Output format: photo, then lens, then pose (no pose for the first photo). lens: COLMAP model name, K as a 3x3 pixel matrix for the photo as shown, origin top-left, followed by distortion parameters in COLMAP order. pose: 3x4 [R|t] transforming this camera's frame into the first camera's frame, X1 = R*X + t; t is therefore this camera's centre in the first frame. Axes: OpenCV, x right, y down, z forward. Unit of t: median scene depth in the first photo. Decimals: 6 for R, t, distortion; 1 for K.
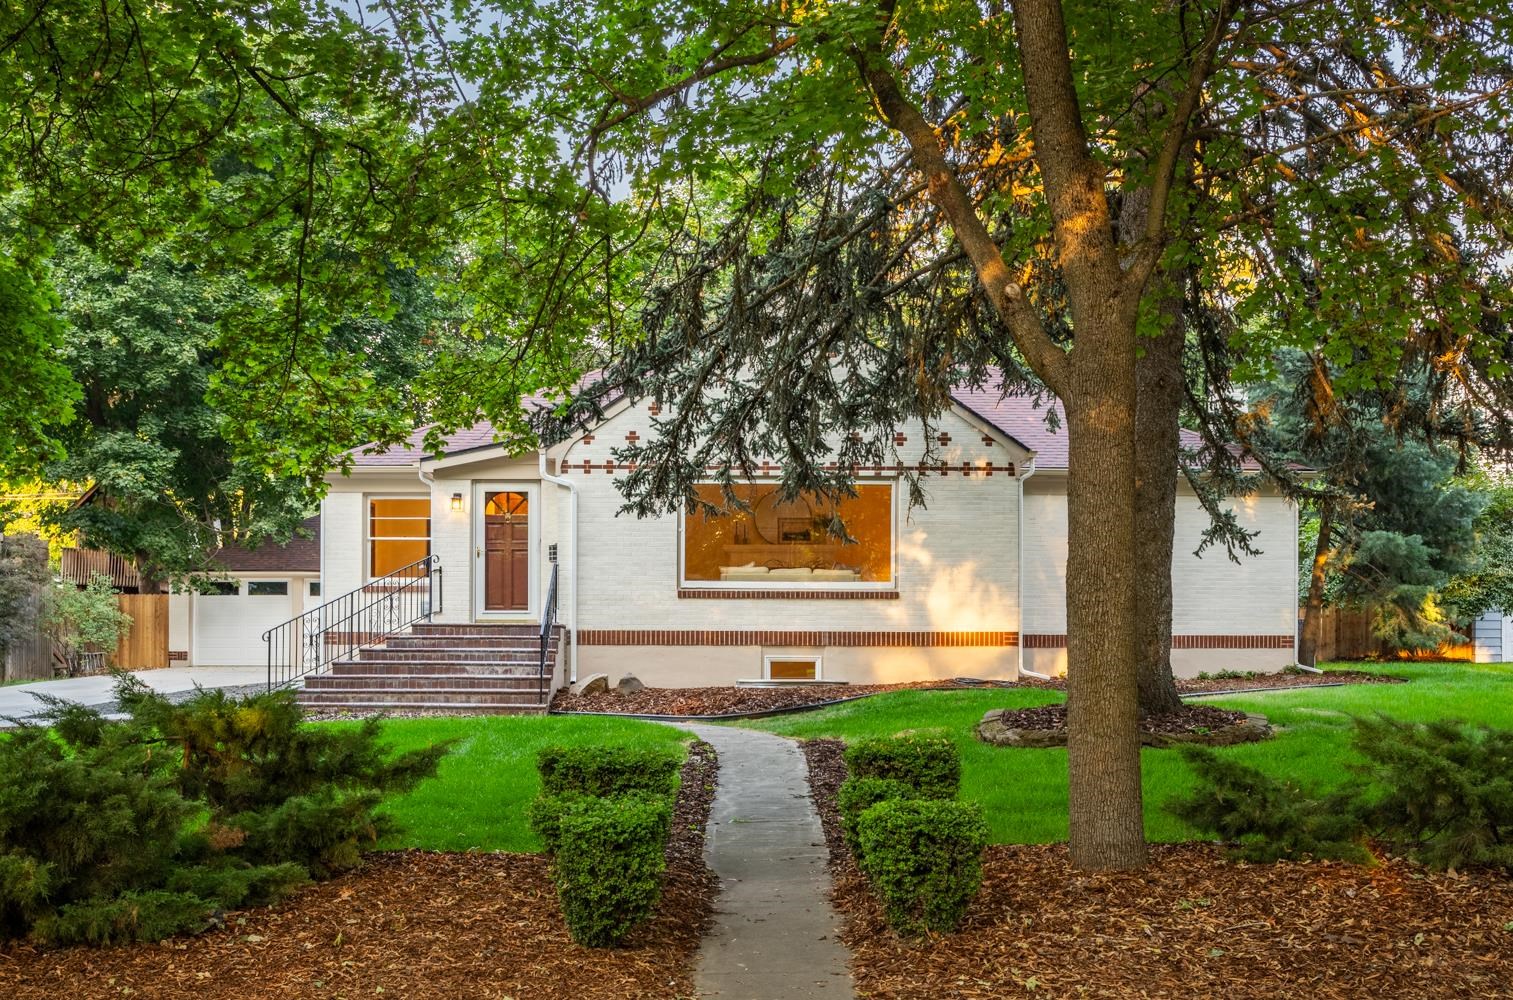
lens RADIAL K [[2156.0, 0, 650.1], [0, 2156.0, 499.6], [0, 0, 1]] dist [-0.024158, 0.026483]
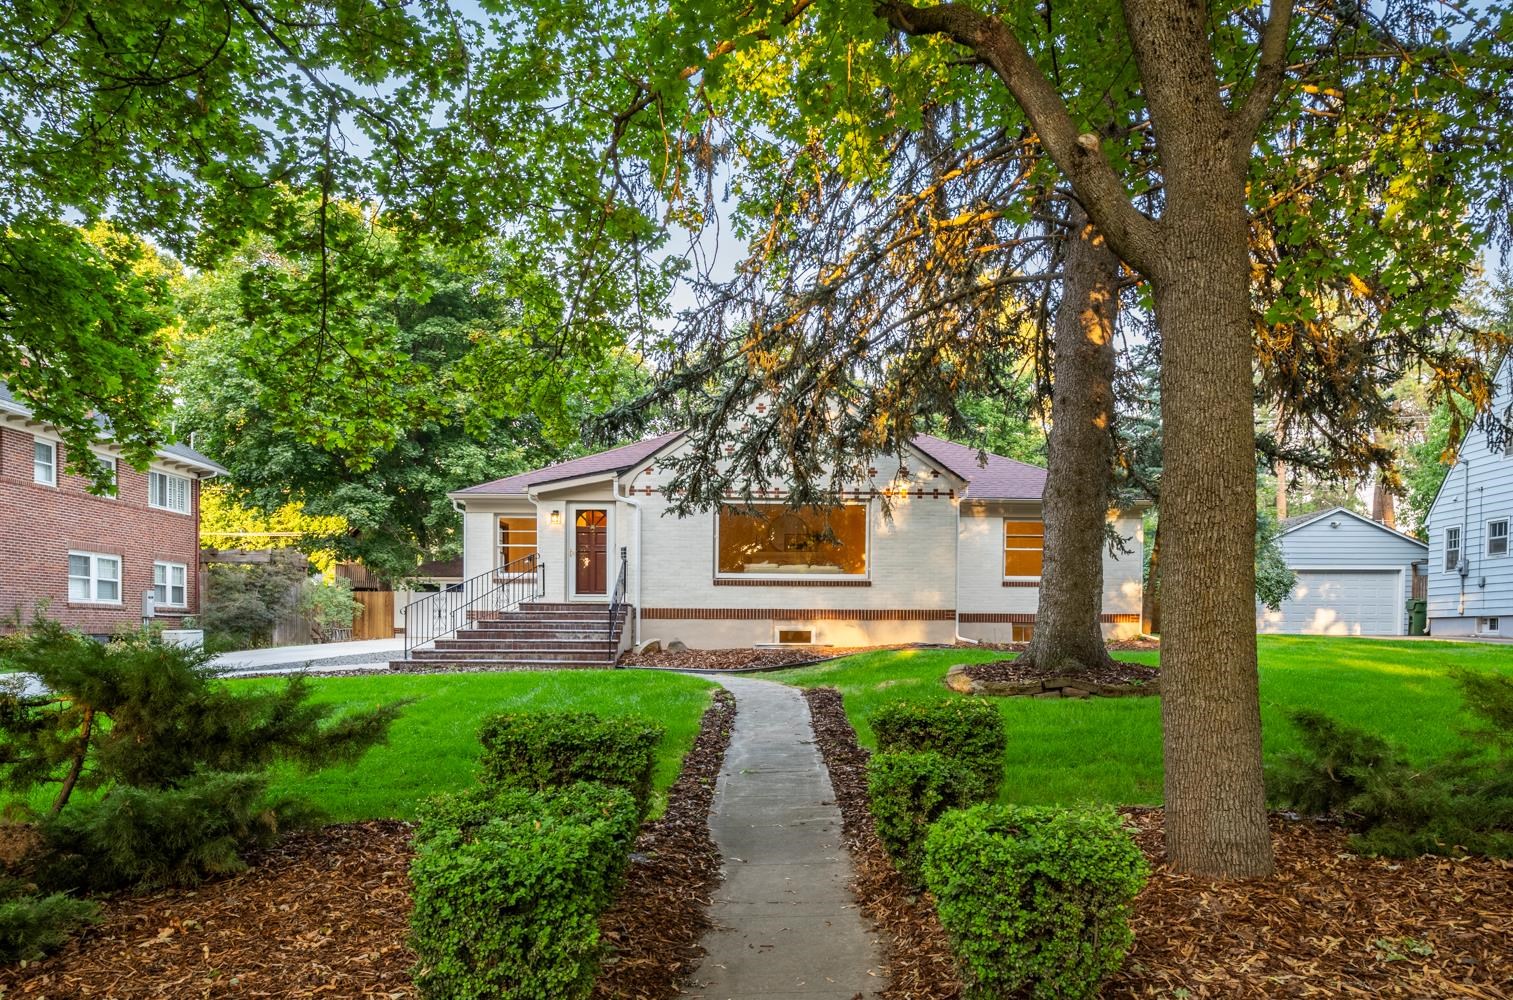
lens RADIAL K [[1146.5, 0, 784.3], [0, 1146.5, 606.8], [0, 0, 1]] dist [0.001424, -0.002094]
pose [[0.998159, 0.002629, 0.060602, 0.014635], [-0.005436, 0.998918, 0.046193, 0.026510], [-0.060415, -0.046438, 0.997093, 0.272051]]
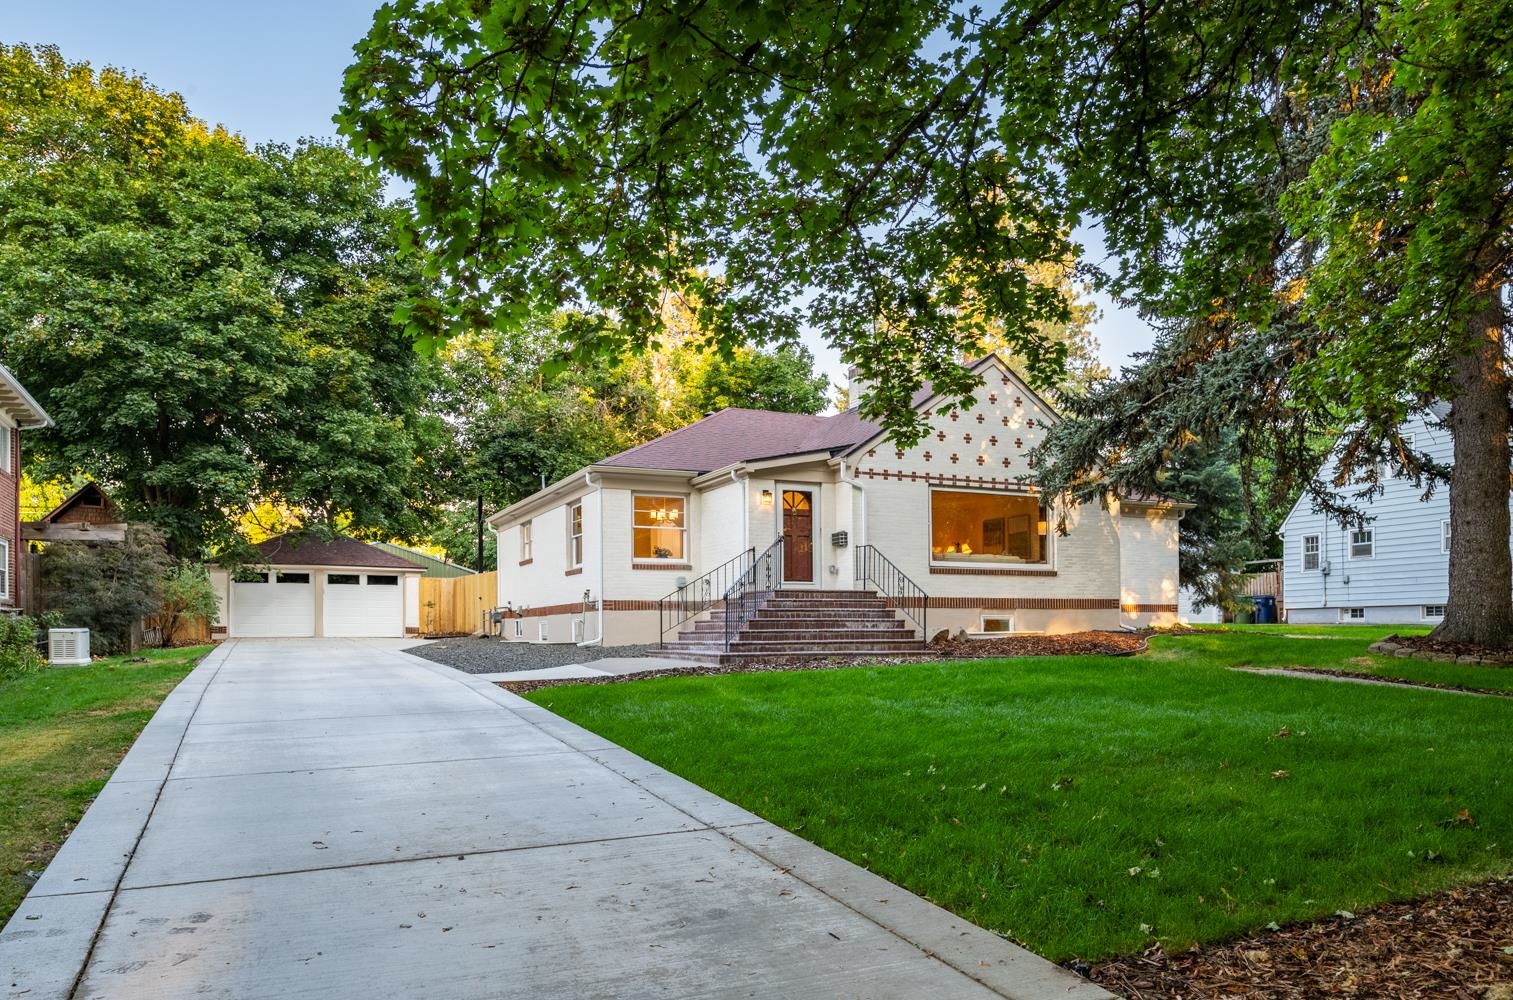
lens RADIAL K [[1146.5, 0, 784.3], [0, 1146.5, 606.8], [0, 0, 1]] dist [0.001424, -0.002094]
pose [[0.876885, 0.001902, 0.480696, -0.444250], [-0.023510, 0.998965, 0.038933, 0.043241], [-0.480124, -0.045441, 0.876023, 0.431695]]
